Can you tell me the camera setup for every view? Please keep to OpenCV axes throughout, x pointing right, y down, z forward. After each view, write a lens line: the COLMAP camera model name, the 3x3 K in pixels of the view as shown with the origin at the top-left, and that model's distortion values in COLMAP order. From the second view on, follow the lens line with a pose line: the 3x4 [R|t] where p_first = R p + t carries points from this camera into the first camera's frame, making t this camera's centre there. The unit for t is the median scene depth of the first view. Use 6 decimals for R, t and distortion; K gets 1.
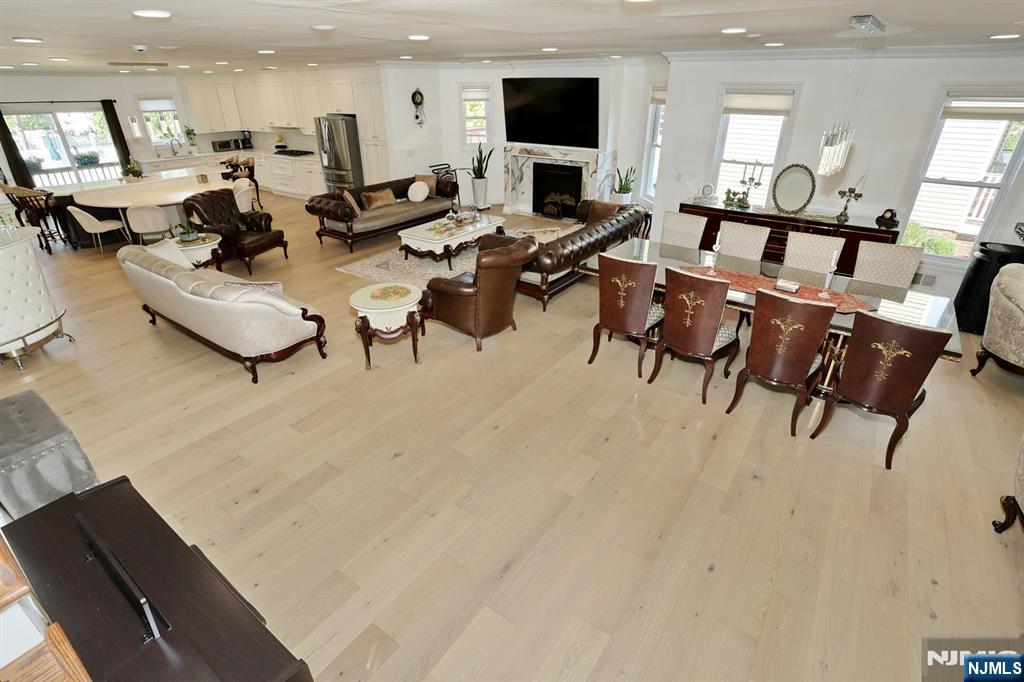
lens RADIAL K [[498.6, 0, 508.2], [0, 498.6, 339.7], [0, 0, 1]] dist [-0.075899, 0.031626]
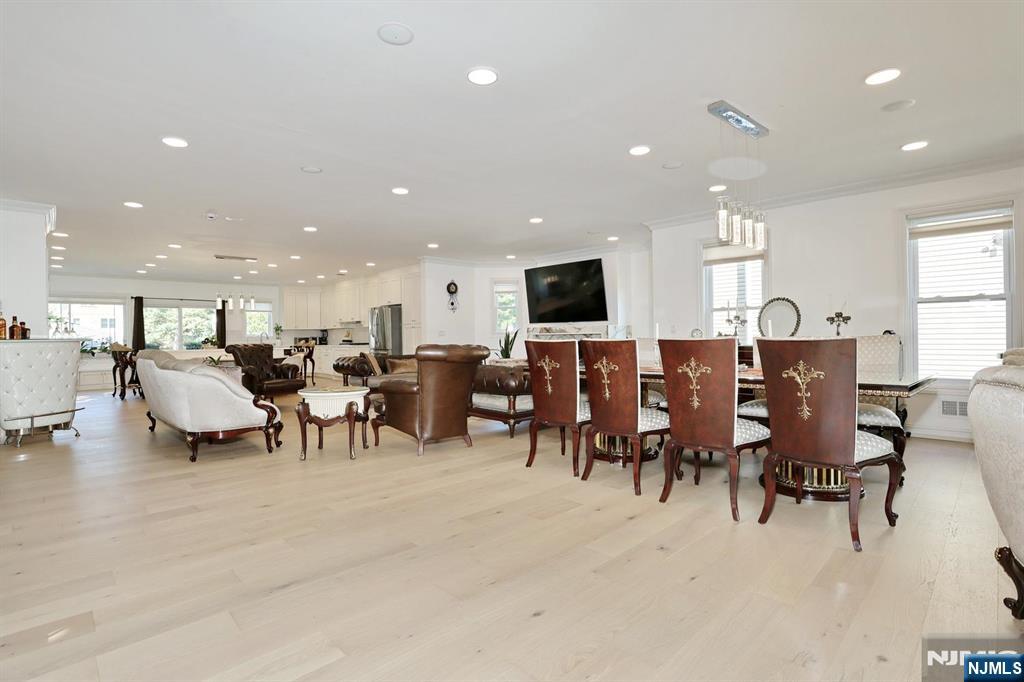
lens RADIAL K [[498.6, 0, 508.2], [0, 498.6, 339.7], [0, 0, 1]] dist [-0.075899, 0.031626]
pose [[0.984375, -0.009151, -0.175845, 0.166905], [-0.071595, 0.891570, -0.447188, 0.143260], [0.160870, 0.452790, 0.876984, 0.057016]]
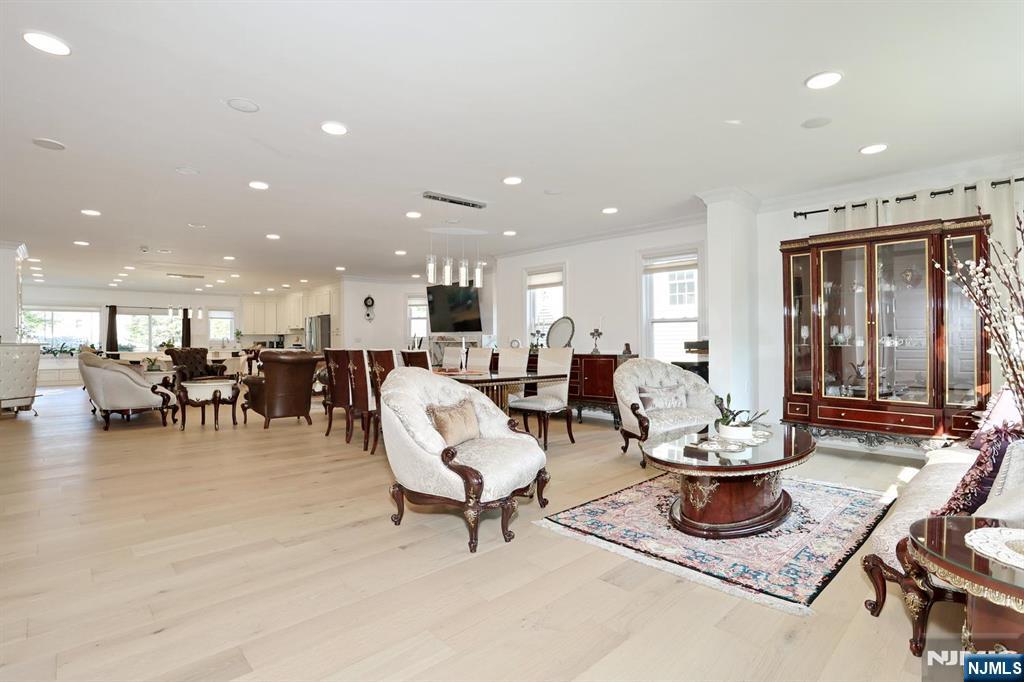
lens RADIAL K [[498.6, 0, 508.2], [0, 498.6, 339.7], [0, 0, 1]] dist [-0.075899, 0.031626]
pose [[0.982604, -0.001004, -0.185708, 0.505594], [-0.084850, 0.887081, -0.453748, 0.214419], [0.165194, 0.461612, 0.871565, -0.097499]]
